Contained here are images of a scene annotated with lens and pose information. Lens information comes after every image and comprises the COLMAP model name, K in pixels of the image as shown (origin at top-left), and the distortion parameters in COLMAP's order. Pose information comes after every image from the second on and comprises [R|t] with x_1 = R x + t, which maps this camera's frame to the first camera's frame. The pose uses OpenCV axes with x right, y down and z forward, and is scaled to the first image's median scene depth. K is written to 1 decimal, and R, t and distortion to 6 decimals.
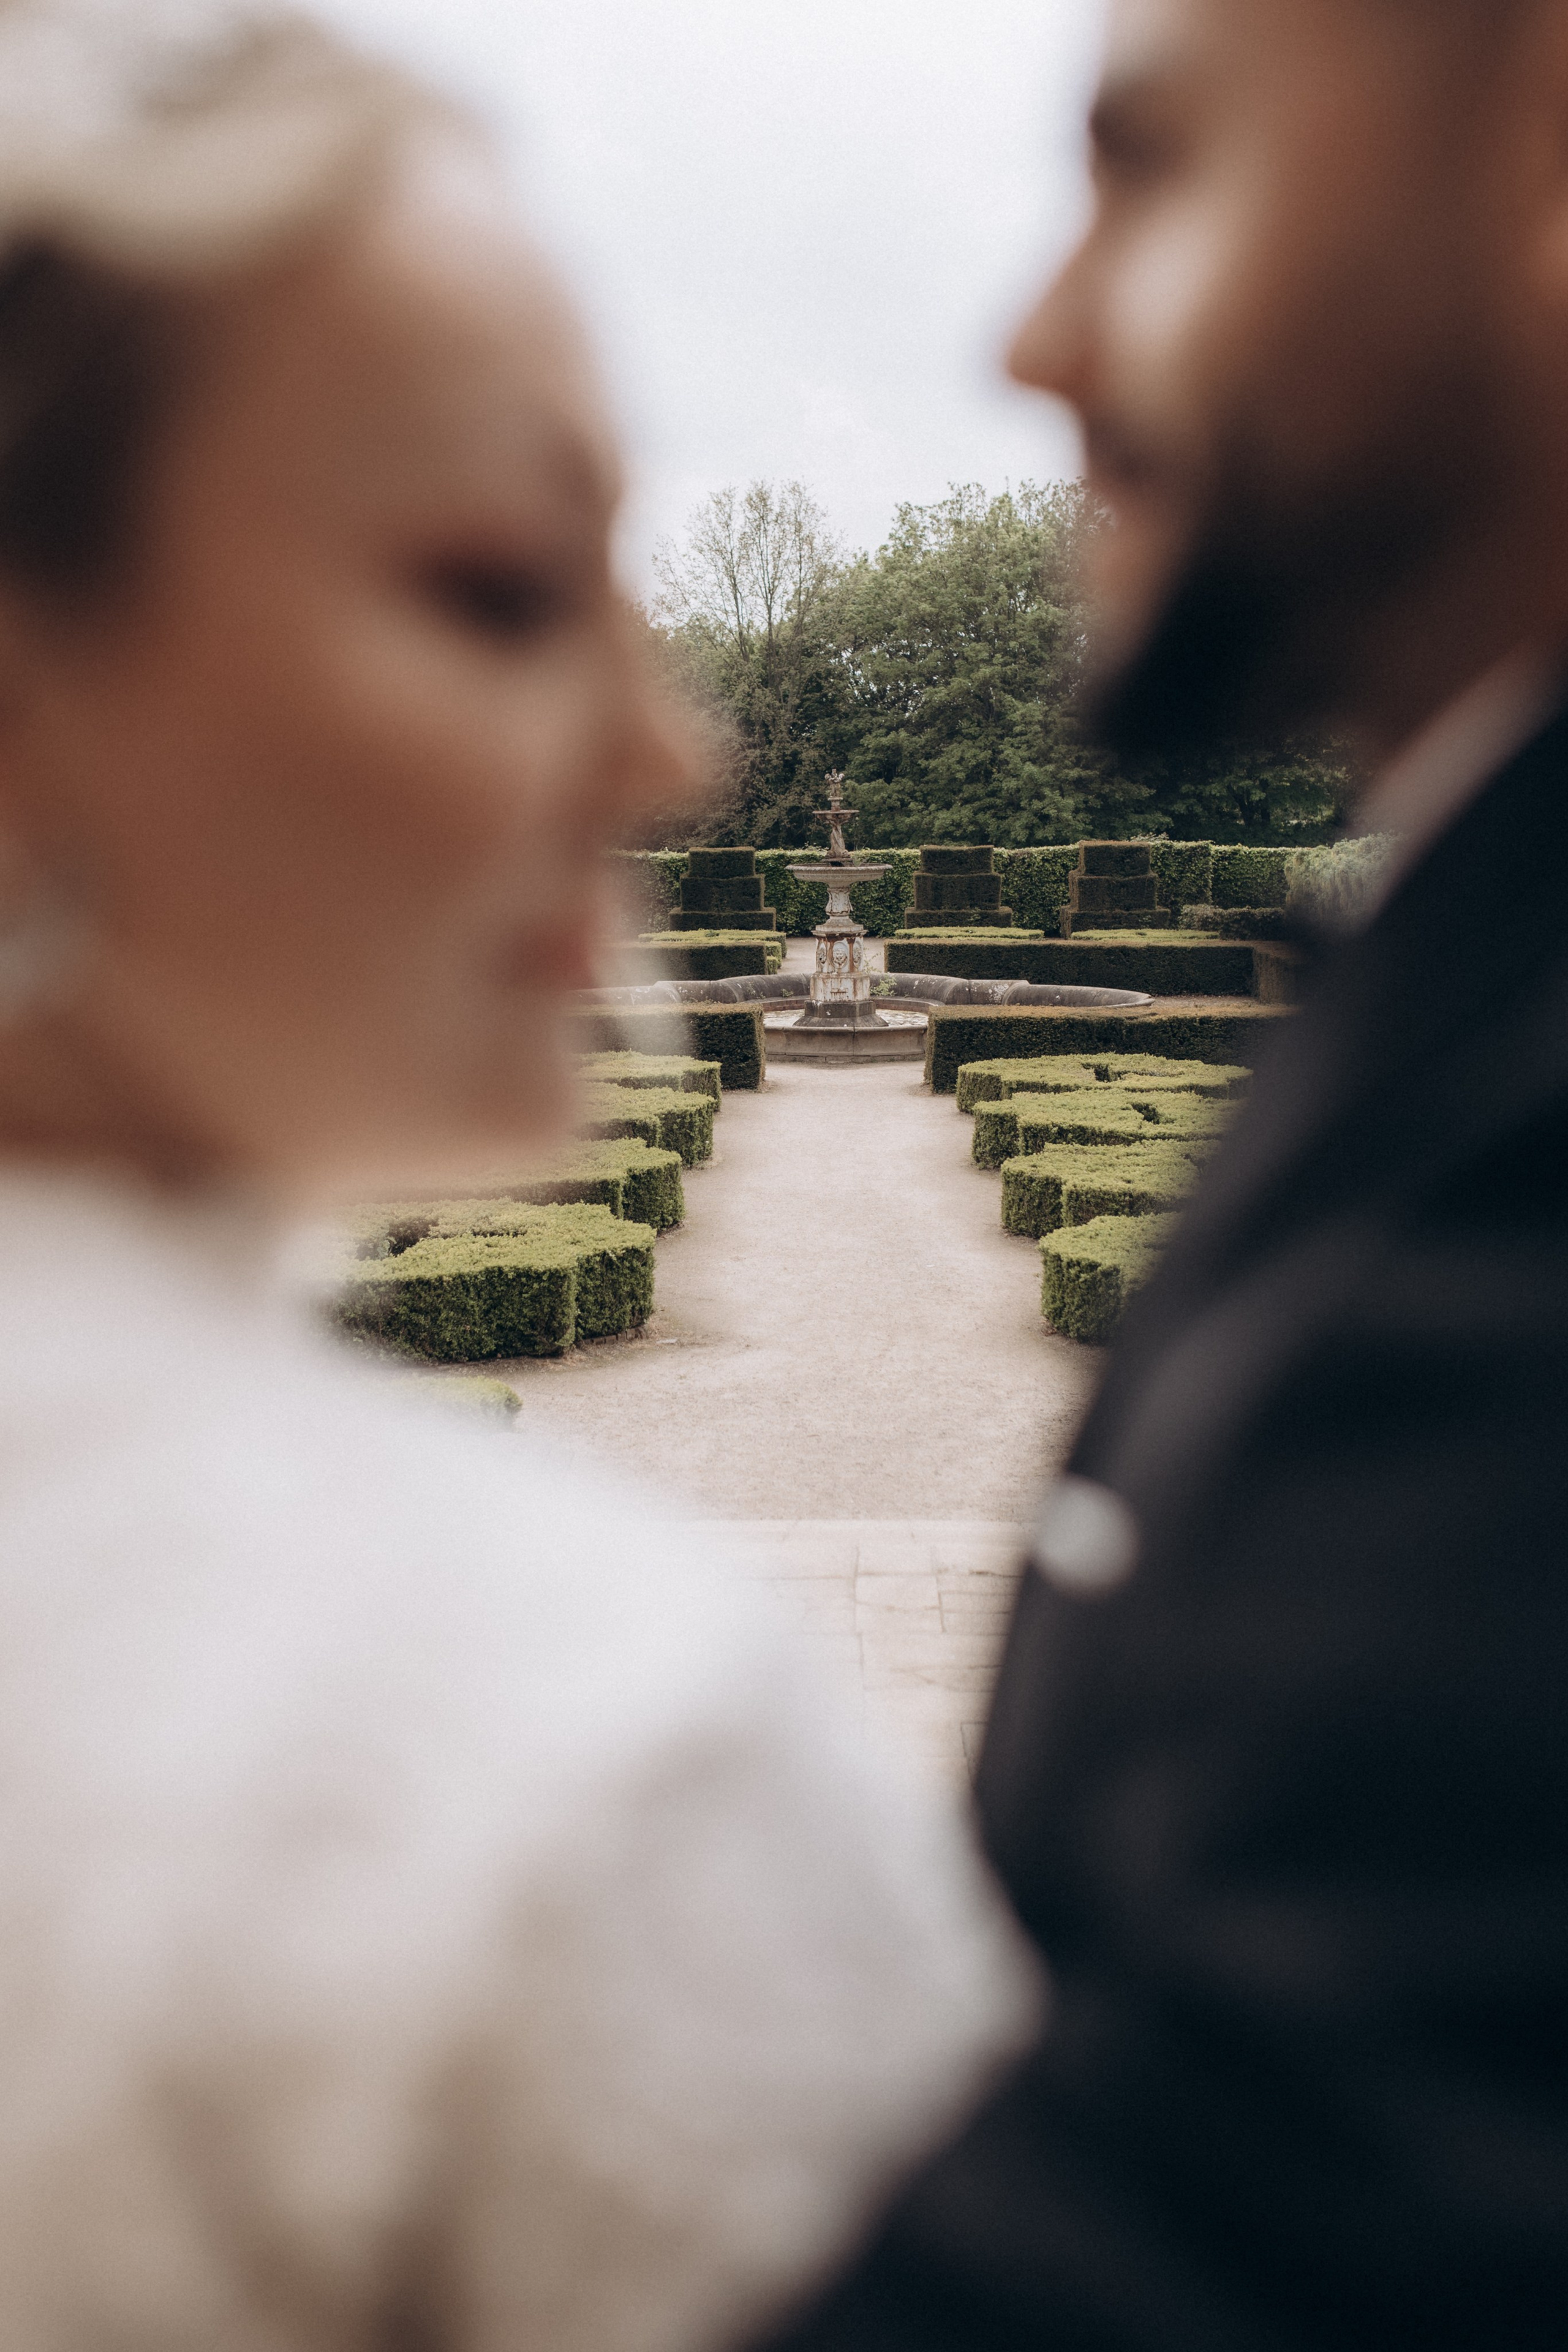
lens RADIAL K [[2501.9, 0, 842.8], [0, 2501.9, 1150.3], [0, 0, 1]] dist [0.062196, 0.000000]
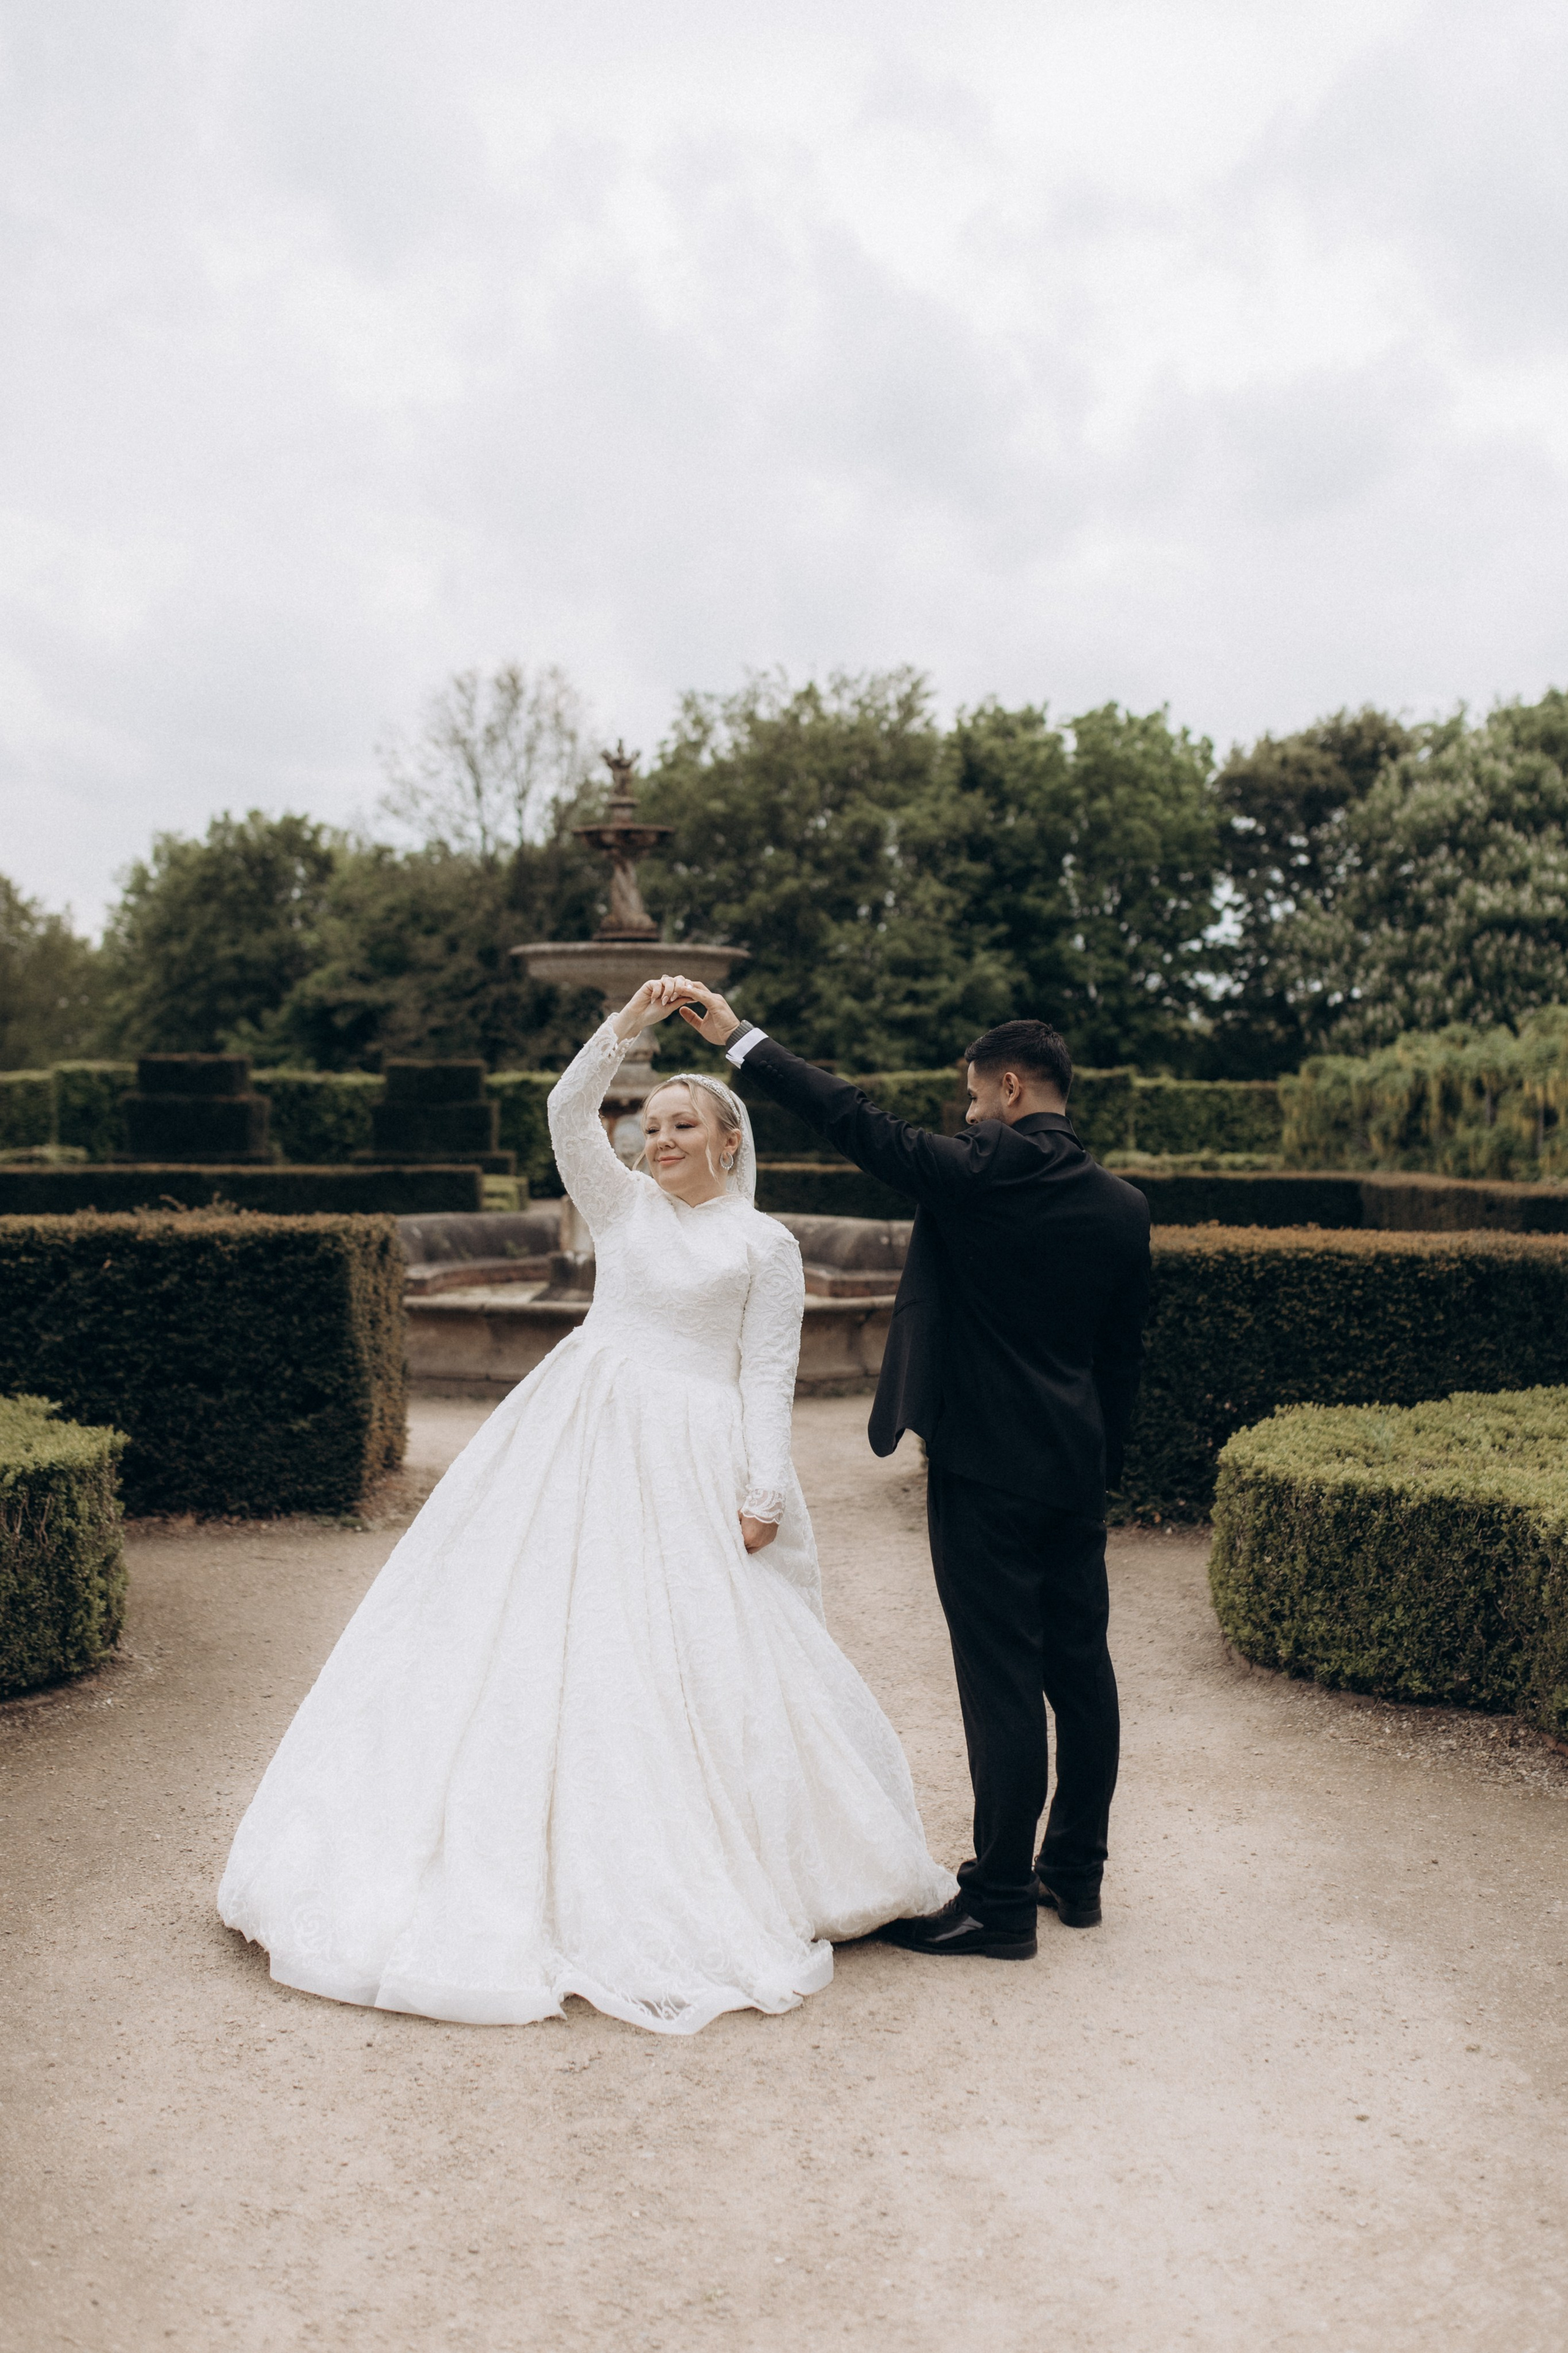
lens RADIAL K [[2372.9, 0, 915.7], [0, 2372.9, 1250.9], [0, 0, 1]] dist [-0.011503, 0.000000]
pose [[0.991363, 0.005840, 0.131015, -0.002891], [0.005229, 0.996453, -0.083988, -0.012556], [-0.131041, 0.083948, 0.987816, 0.295756]]
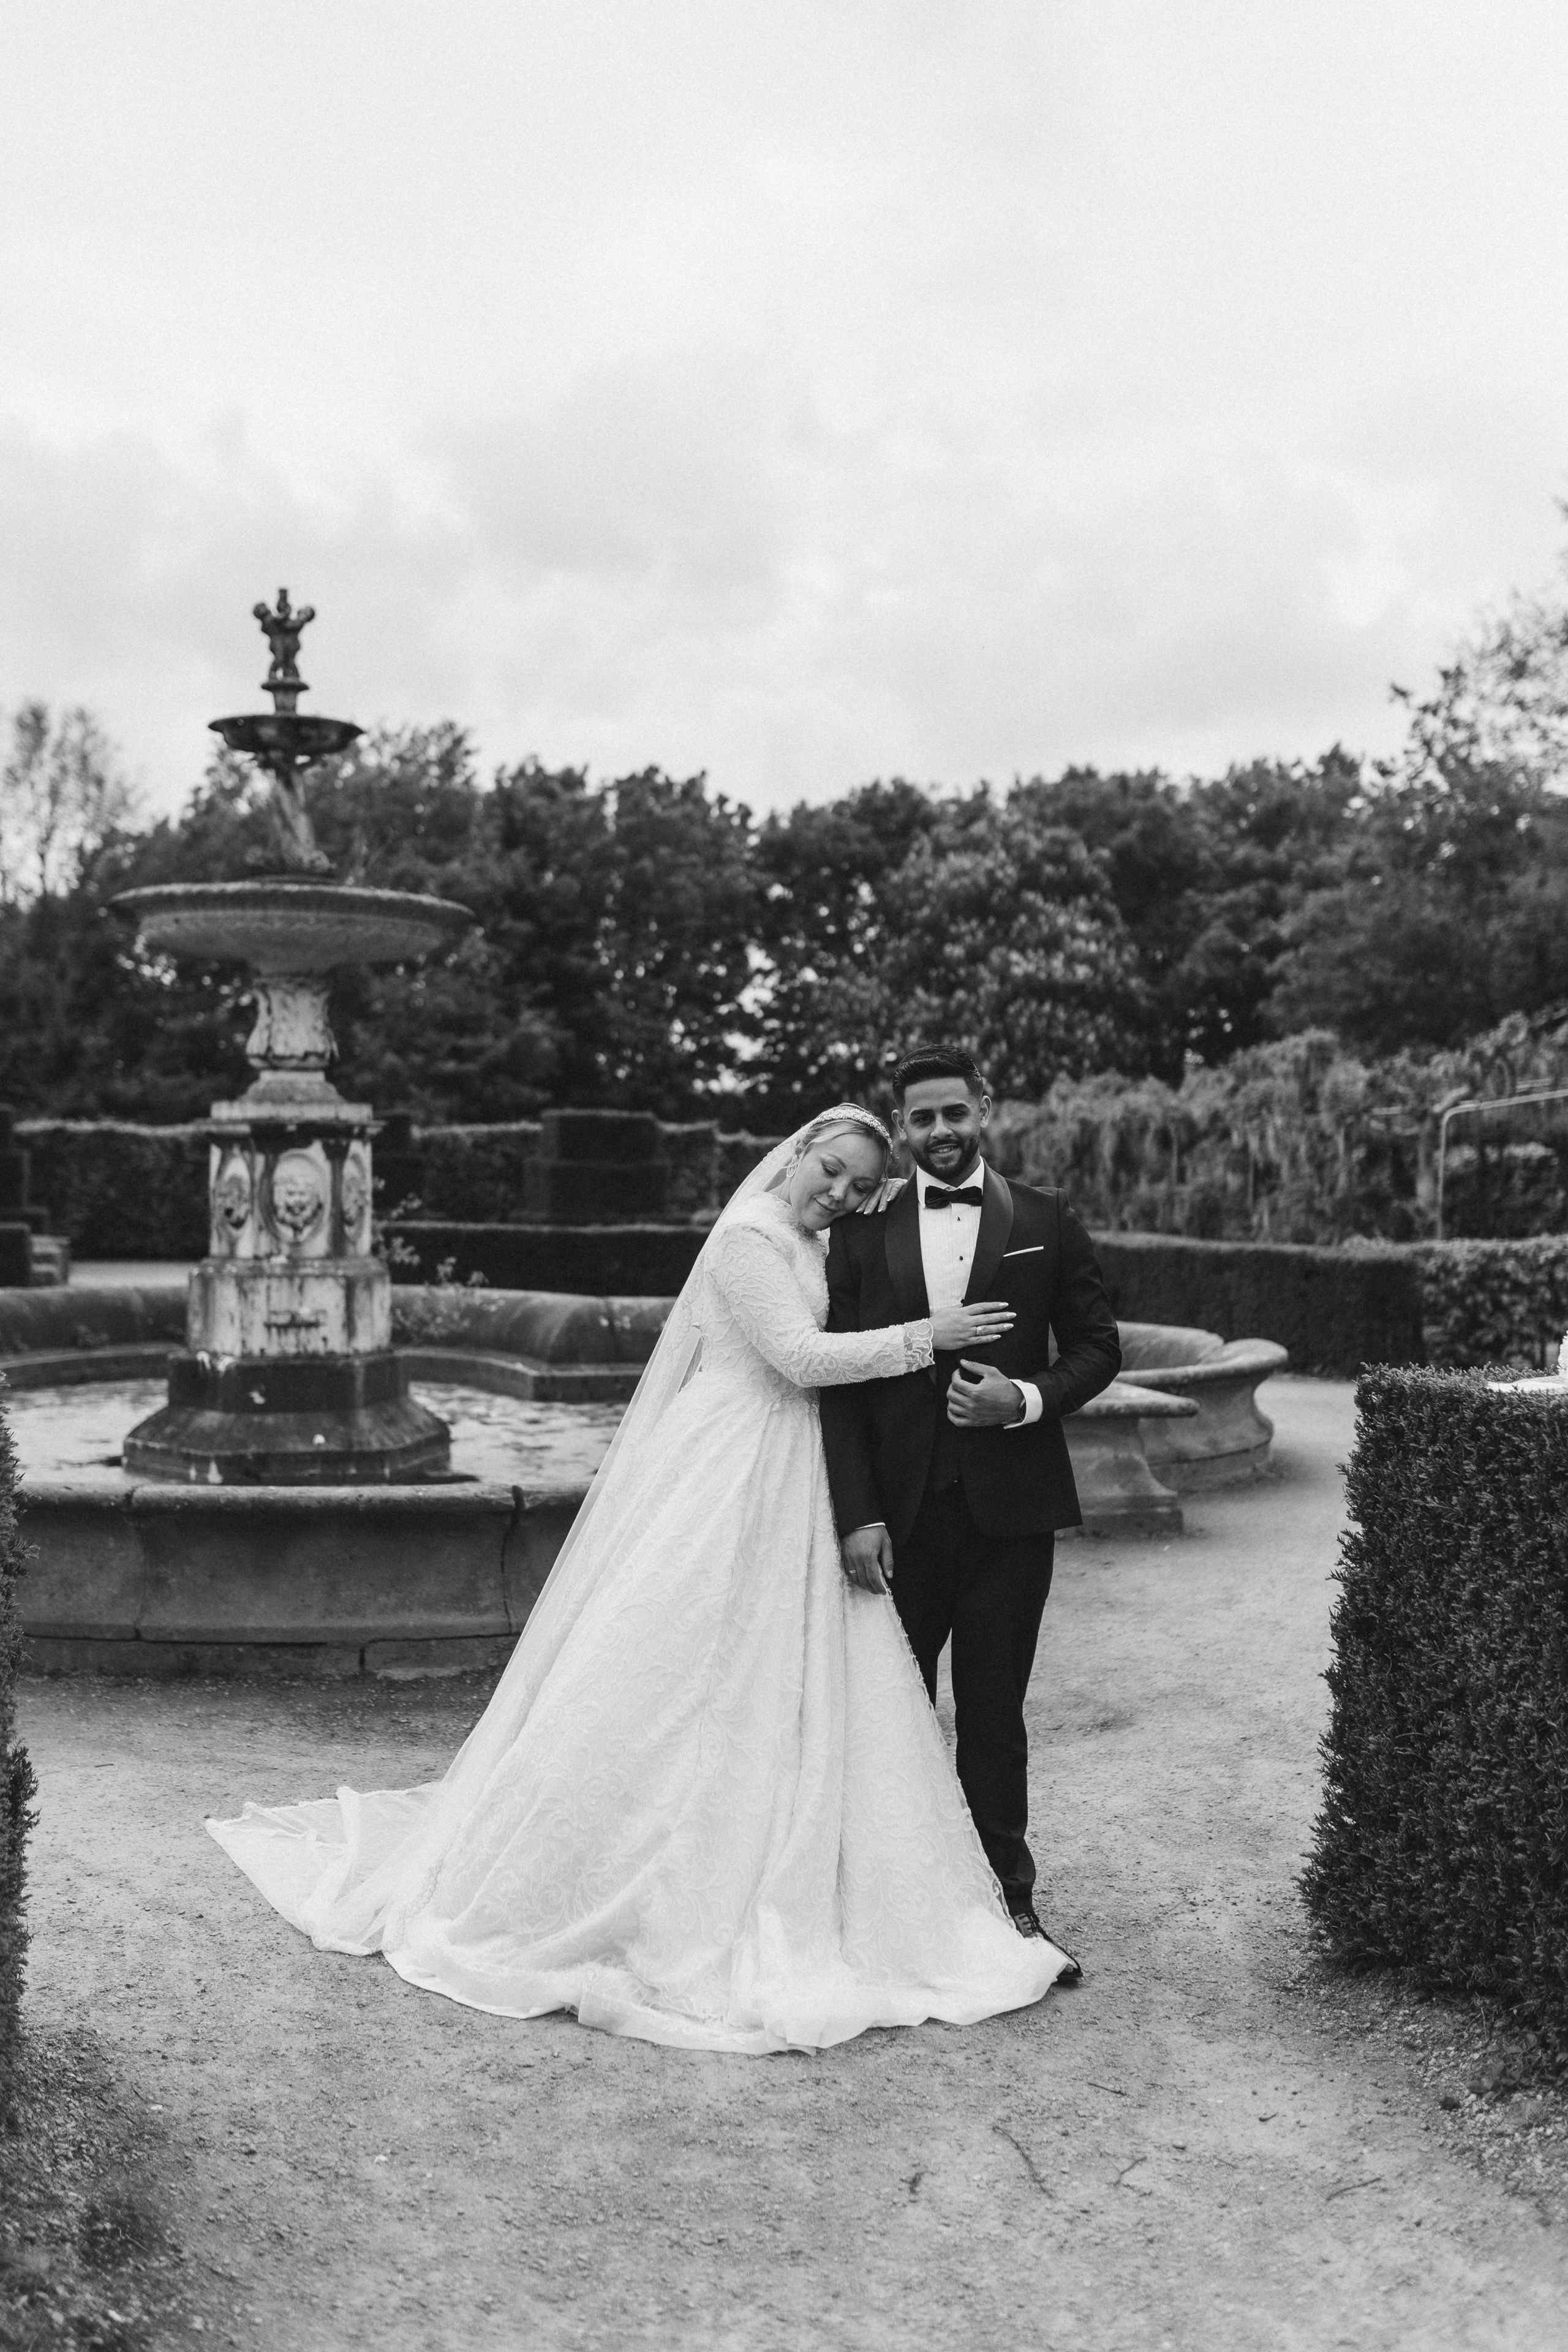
lens RADIAL K [[2191.5, 0, 779.5], [0, 2191.5, 1178.9], [0, 0, 1]] dist [-0.025263, 0.000000]
pose [[0.955176, 0.017297, 0.295531, -0.011815], [0.024677, 0.990165, -0.137711, -0.022051], [-0.295007, 0.138831, 0.945355, 0.375617]]
